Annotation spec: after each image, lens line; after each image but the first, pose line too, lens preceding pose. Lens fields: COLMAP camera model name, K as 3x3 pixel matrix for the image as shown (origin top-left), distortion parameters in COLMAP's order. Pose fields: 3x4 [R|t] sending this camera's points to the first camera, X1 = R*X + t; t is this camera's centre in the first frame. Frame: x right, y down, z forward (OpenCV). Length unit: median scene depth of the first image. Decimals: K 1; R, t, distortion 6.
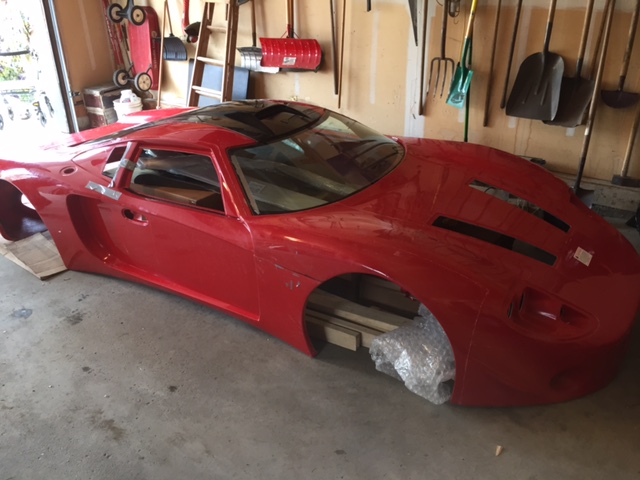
lens RADIAL K [[535.6, 0, 320.0], [0, 535.6, 240.0], [0, 0, 1]] dist [0.055056, -0.161179]
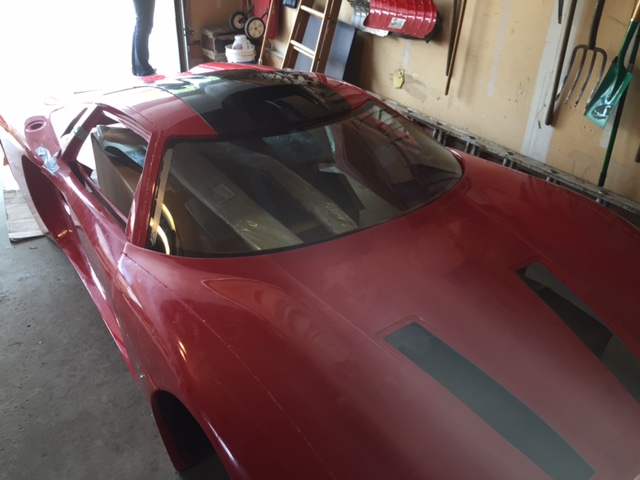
lens RADIAL K [[535.6, 0, 320.0], [0, 535.6, 240.0], [0, 0, 1]] dist [0.055056, -0.161179]
pose [[0.921360, 0.239516, -0.306149, 0.150406], [-0.216010, 0.970286, 0.109018, -0.092519], [0.323164, -0.034314, 0.945721, 0.228162]]
